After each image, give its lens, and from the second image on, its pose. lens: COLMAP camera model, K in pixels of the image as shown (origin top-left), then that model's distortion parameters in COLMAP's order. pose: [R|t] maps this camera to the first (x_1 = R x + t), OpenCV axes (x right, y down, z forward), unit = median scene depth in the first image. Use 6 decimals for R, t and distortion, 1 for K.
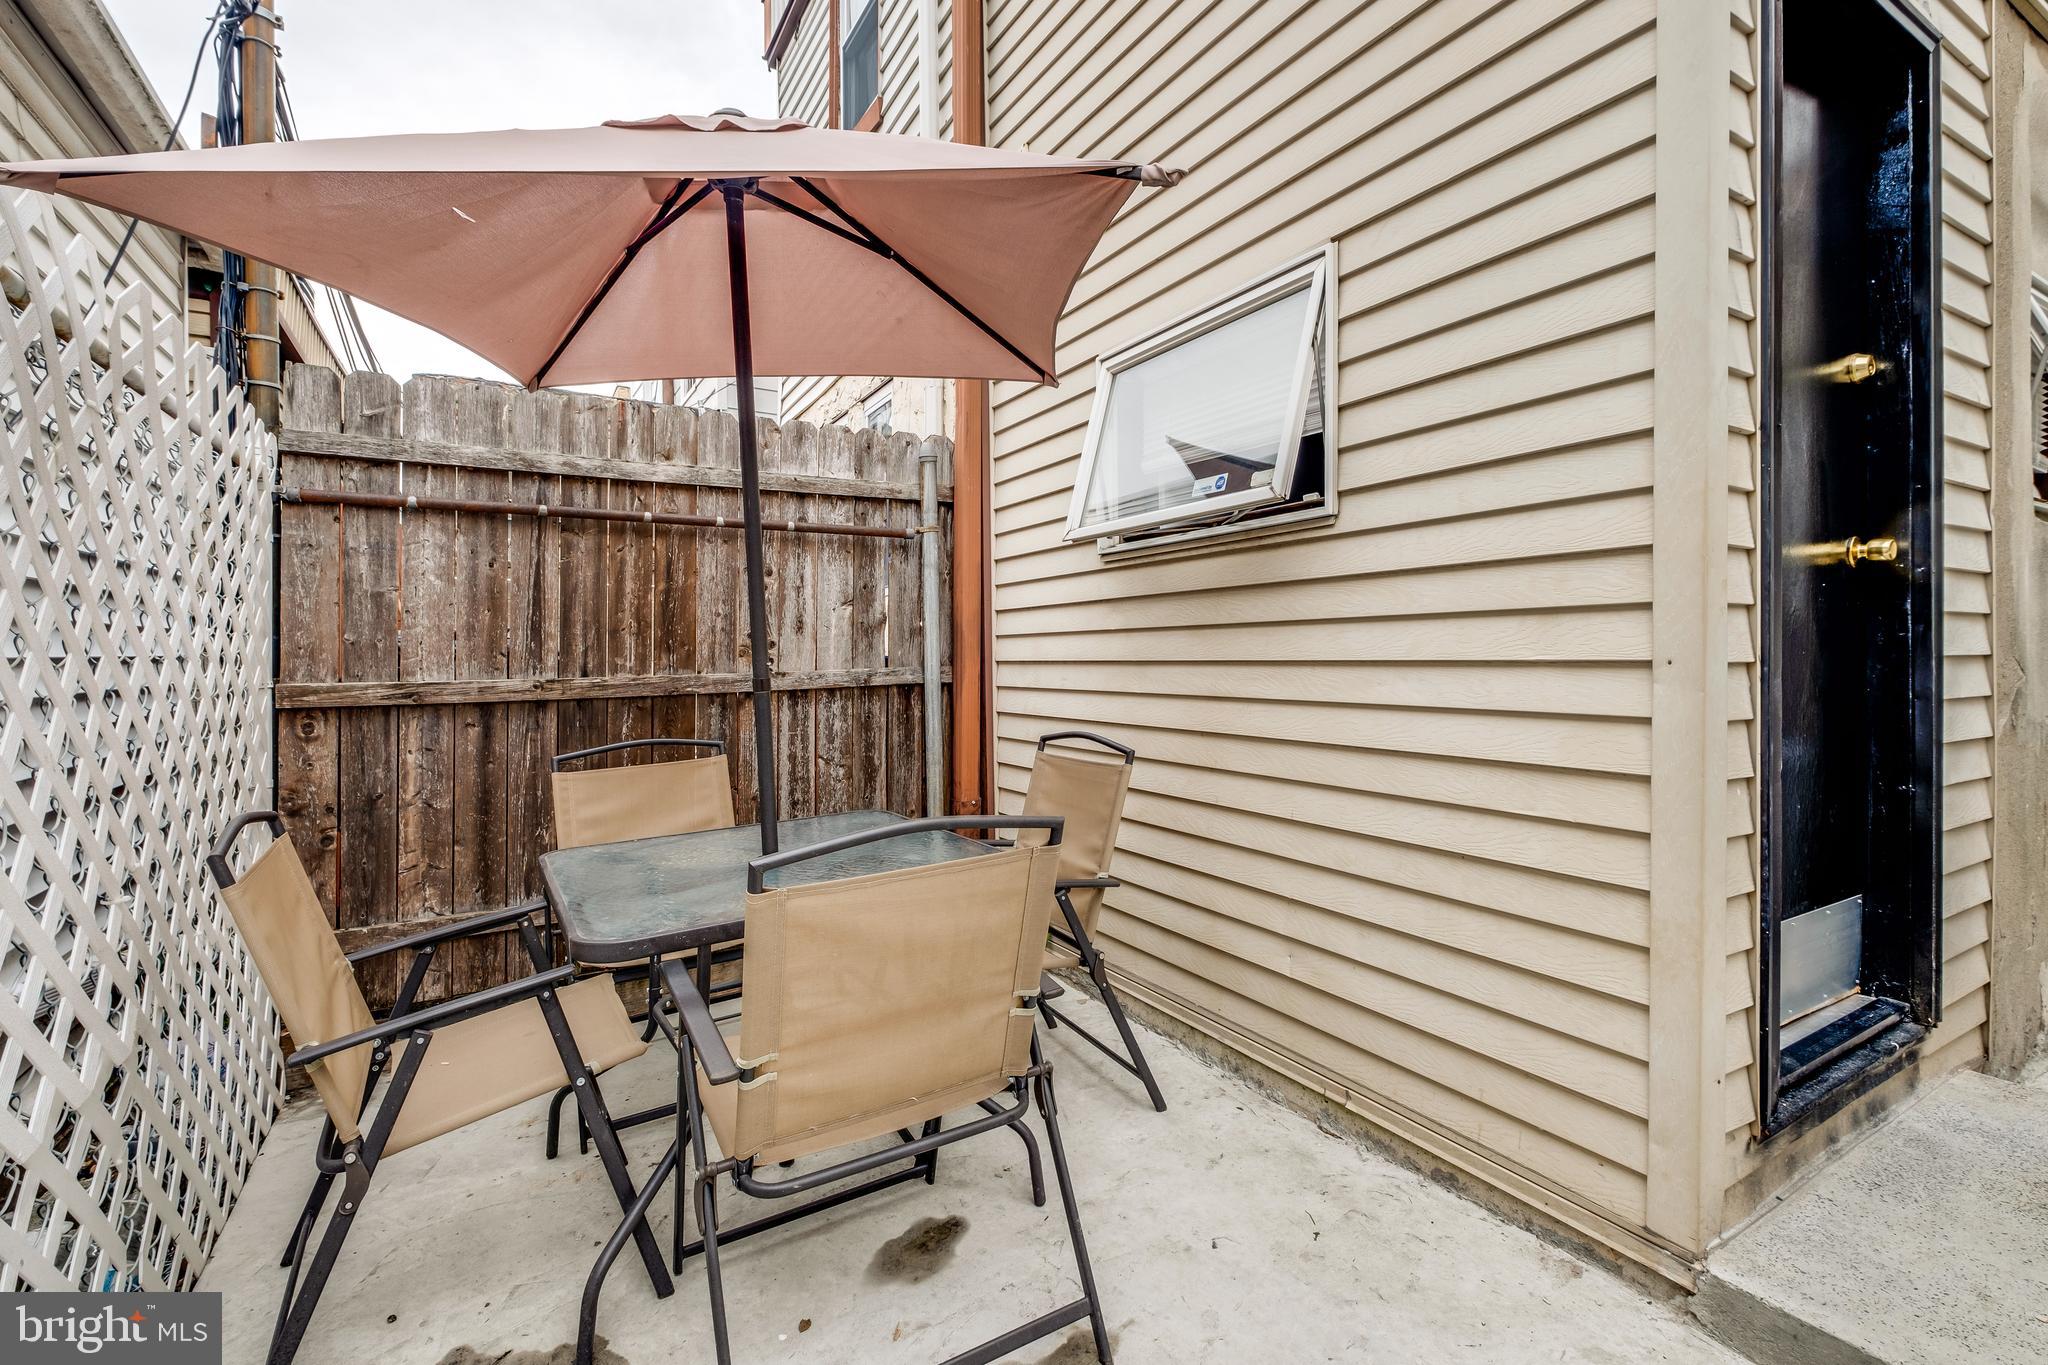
lens RADIAL K [[905.1, 0, 1041.5], [0, 905.1, 661.5], [0, 0, 1]] dist [0.007968, -0.007319]
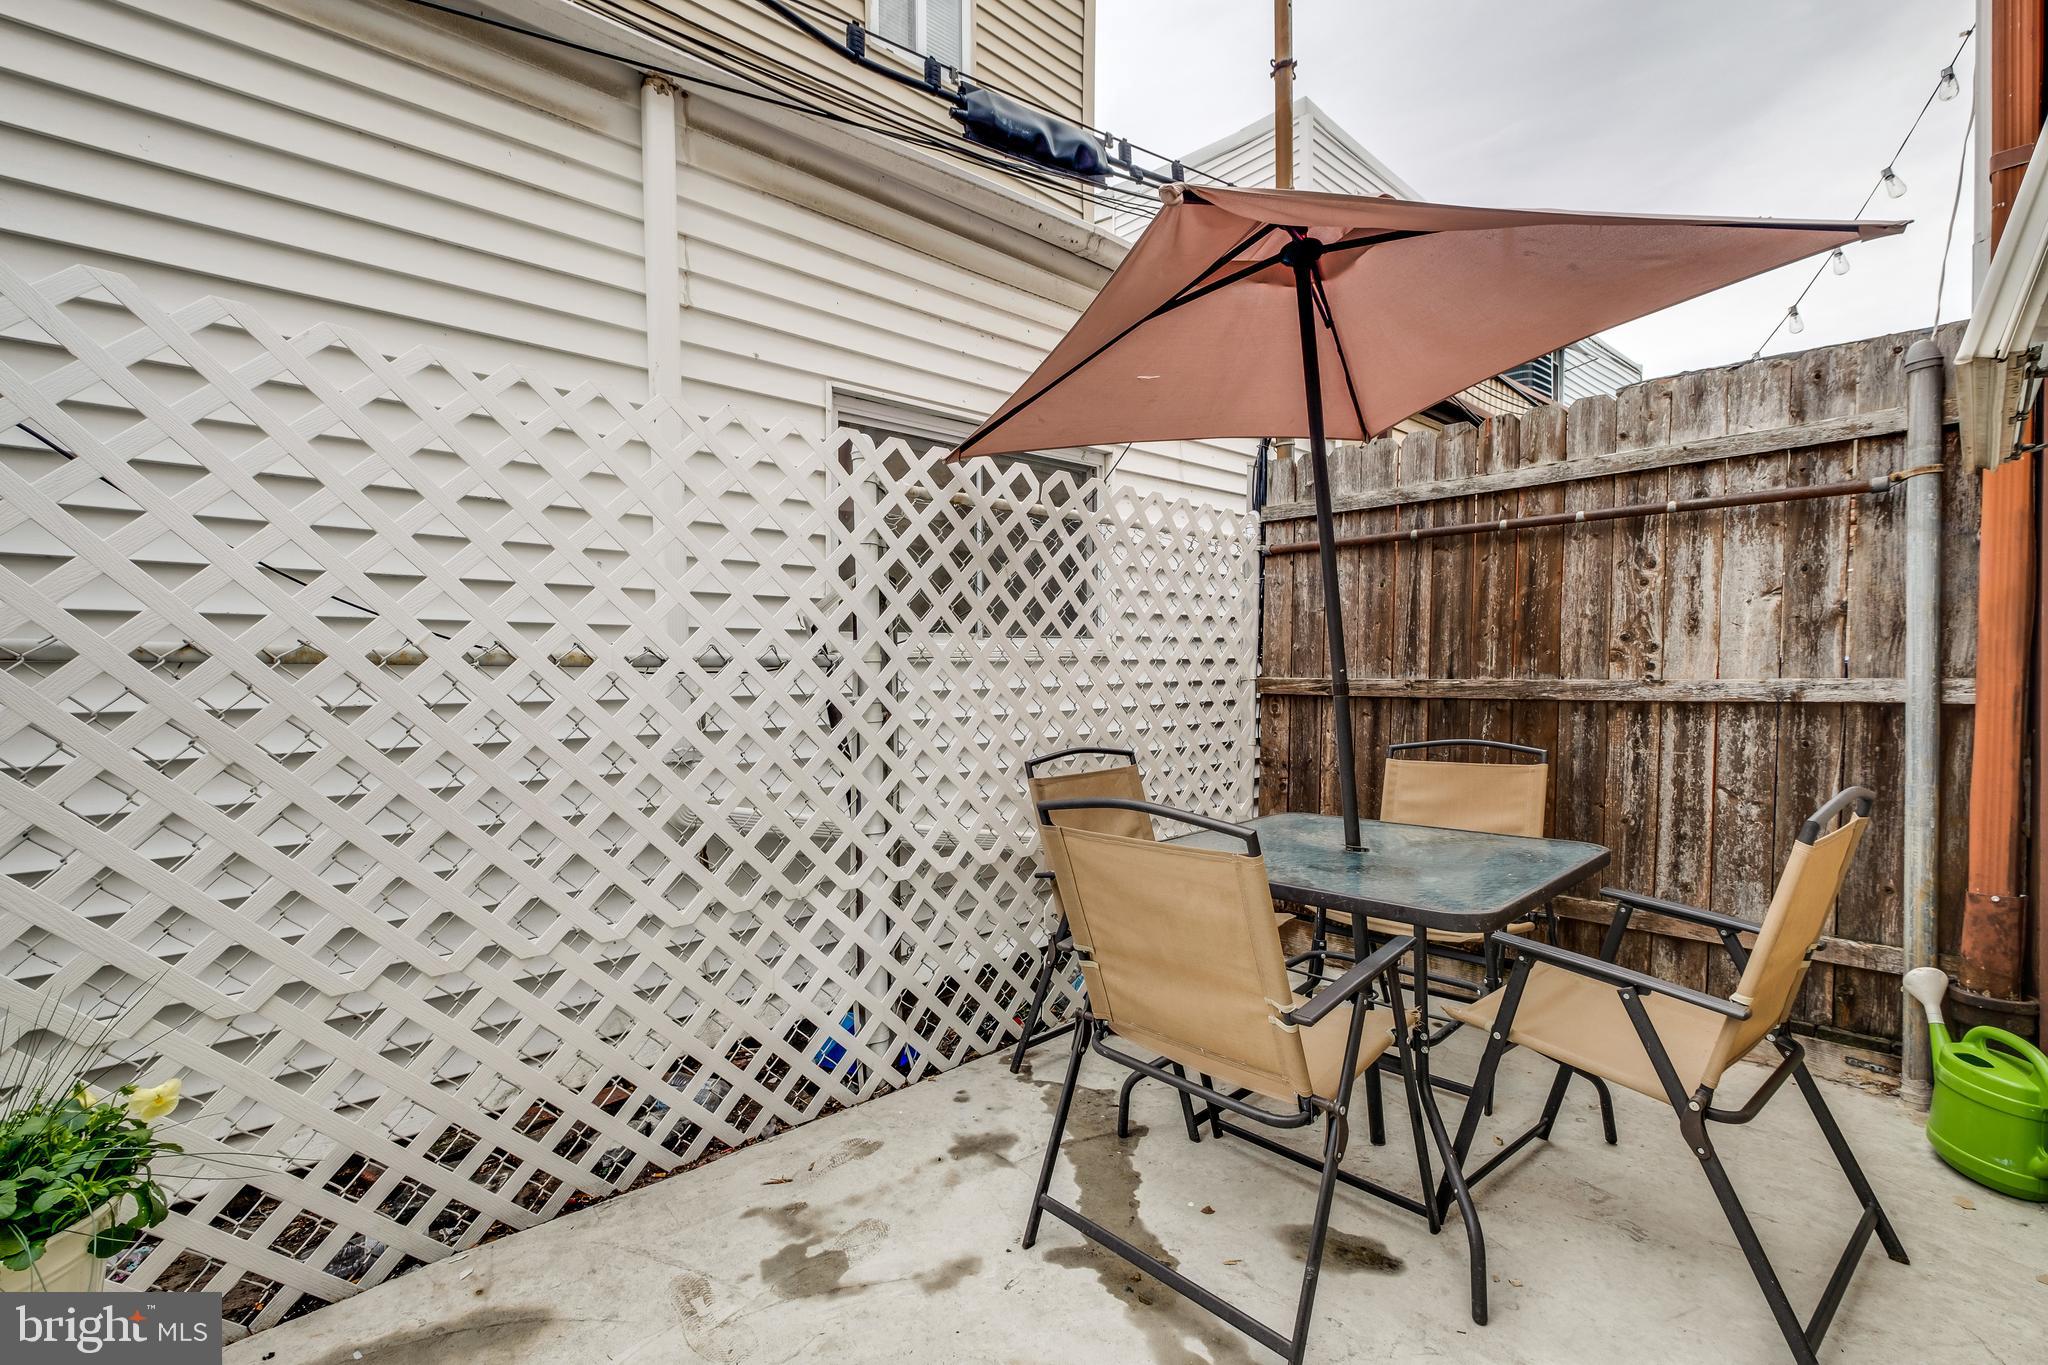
lens RADIAL K [[905.1, 0, 1041.5], [0, 905.1, 661.5], [0, 0, 1]] dist [0.007968, -0.007319]
pose [[0.211724, 0.008556, -0.977292, 0.453003], [-0.007258, 0.999948, 0.007182, -0.007894], [0.977303, 0.005572, 0.211775, 0.266606]]
